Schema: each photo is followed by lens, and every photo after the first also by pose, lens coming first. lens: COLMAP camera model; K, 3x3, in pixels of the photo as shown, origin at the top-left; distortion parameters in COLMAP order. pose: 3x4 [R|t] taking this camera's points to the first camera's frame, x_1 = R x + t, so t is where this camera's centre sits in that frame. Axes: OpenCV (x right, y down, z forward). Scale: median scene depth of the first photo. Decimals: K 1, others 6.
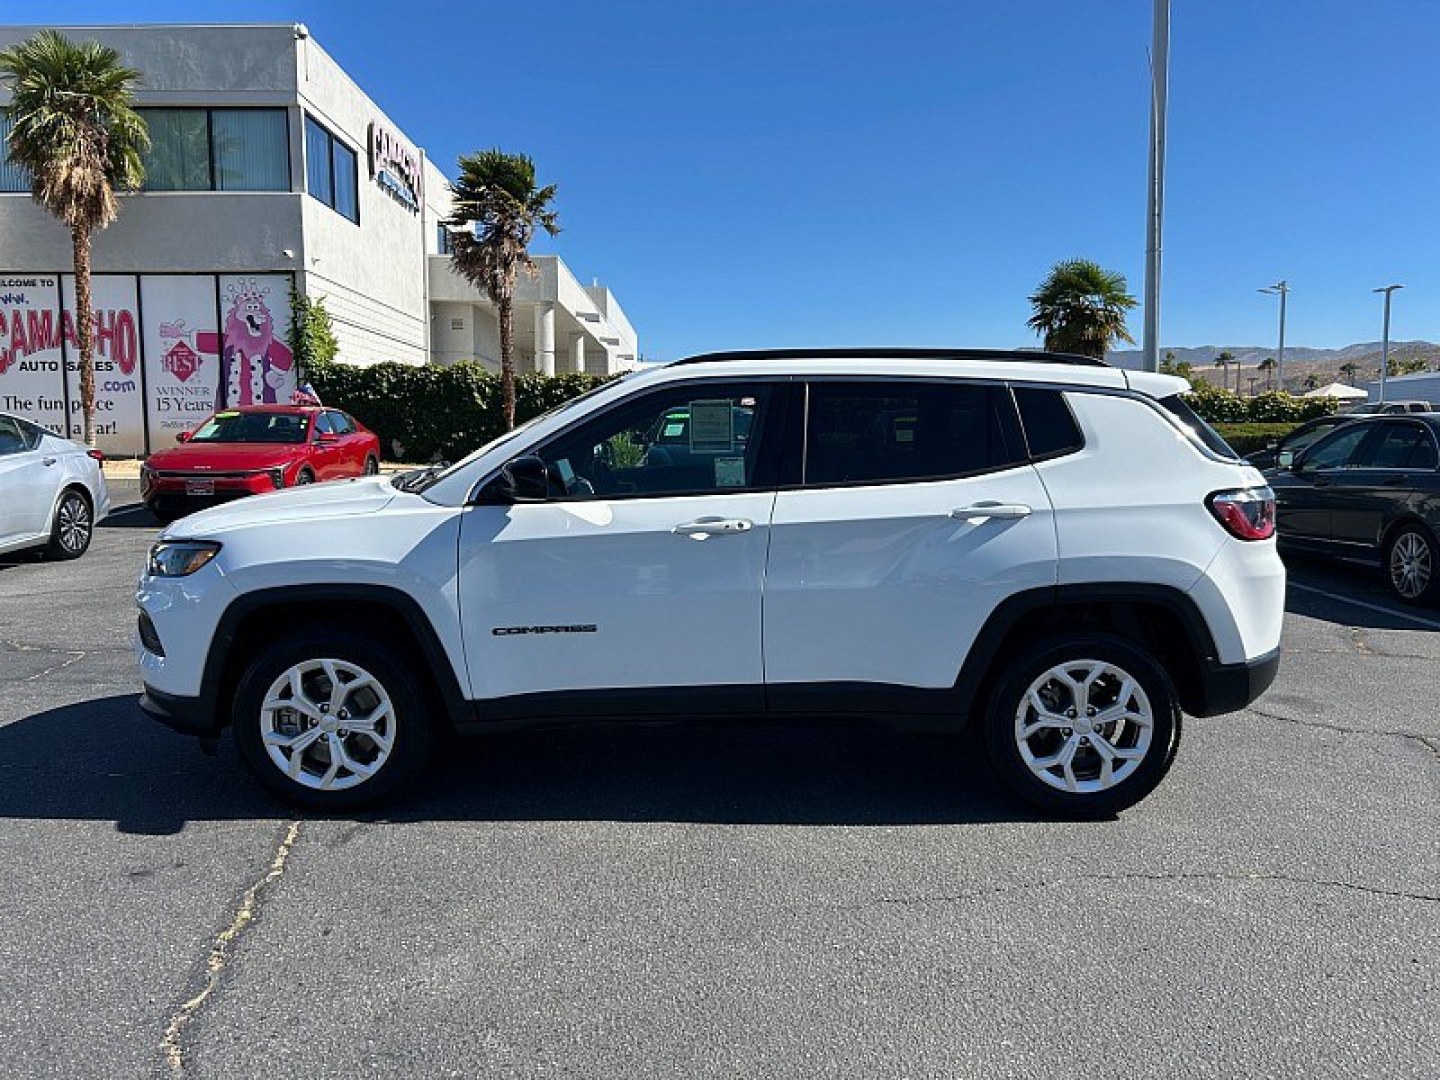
lens RADIAL K [[1100.4, 0, 713.3], [0, 1100.4, 534.3], [0, 0, 1]] dist [0.033705, -0.037536]
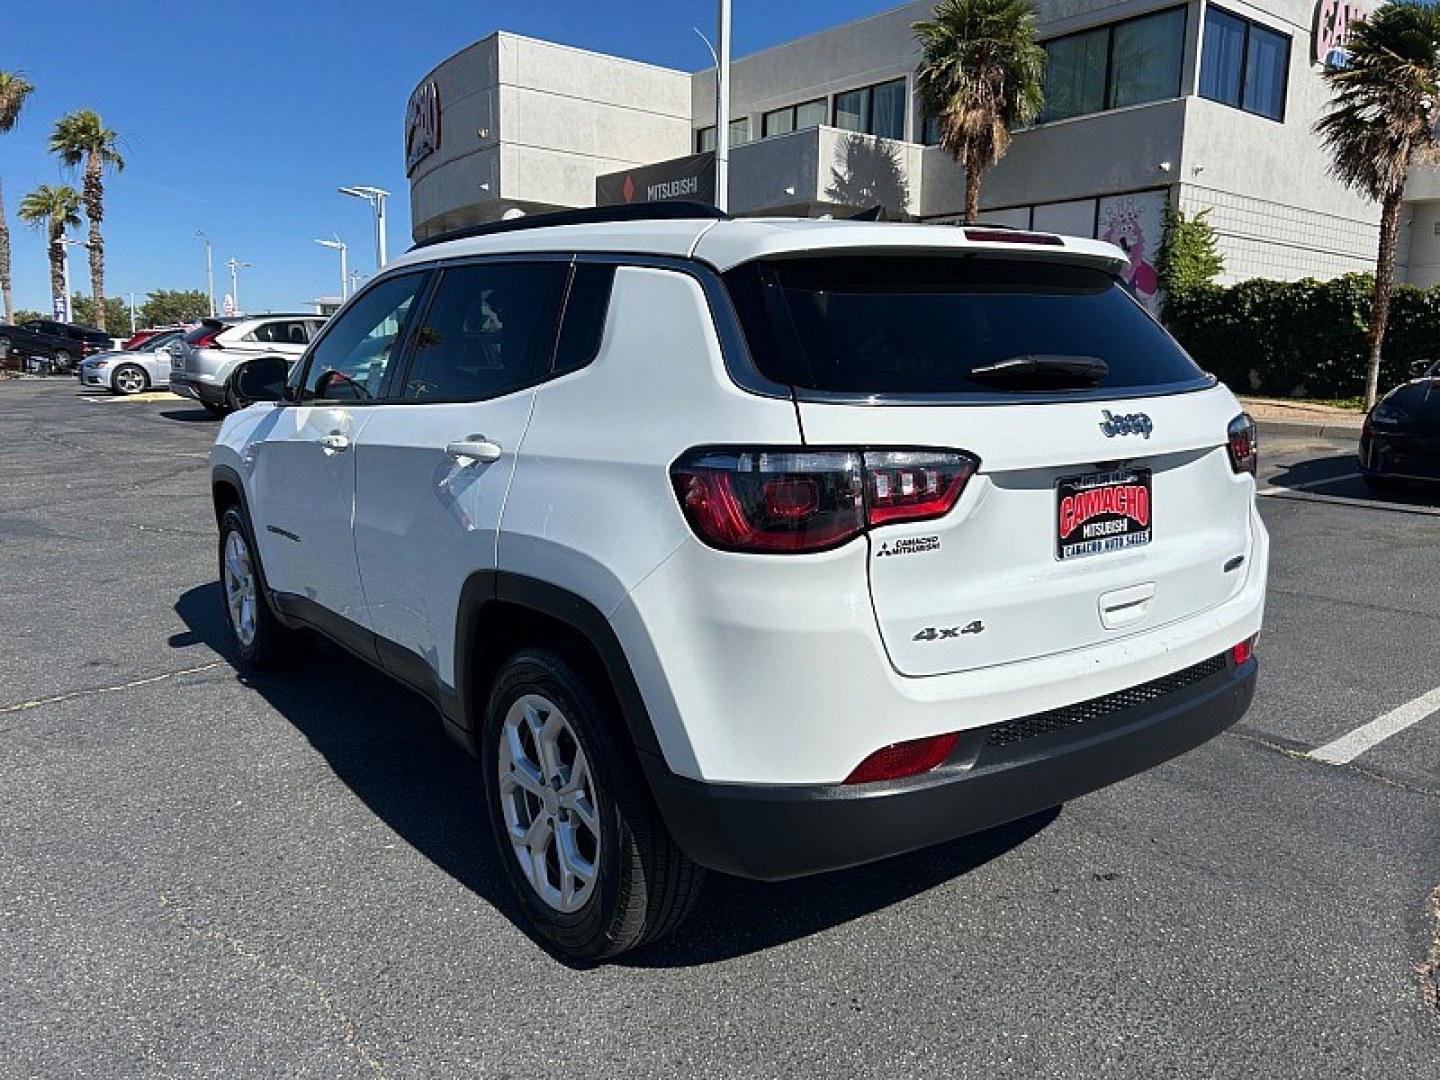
lens RADIAL K [[1100.4, 0, 713.3], [0, 1100.4, 534.3], [0, 0, 1]] dist [0.033705, -0.037536]
pose [[0.596037, 0.137724, -0.791058, 0.183711], [-0.089990, 0.990431, 0.104630, -0.011012], [0.797898, 0.008824, 0.602727, 0.147111]]
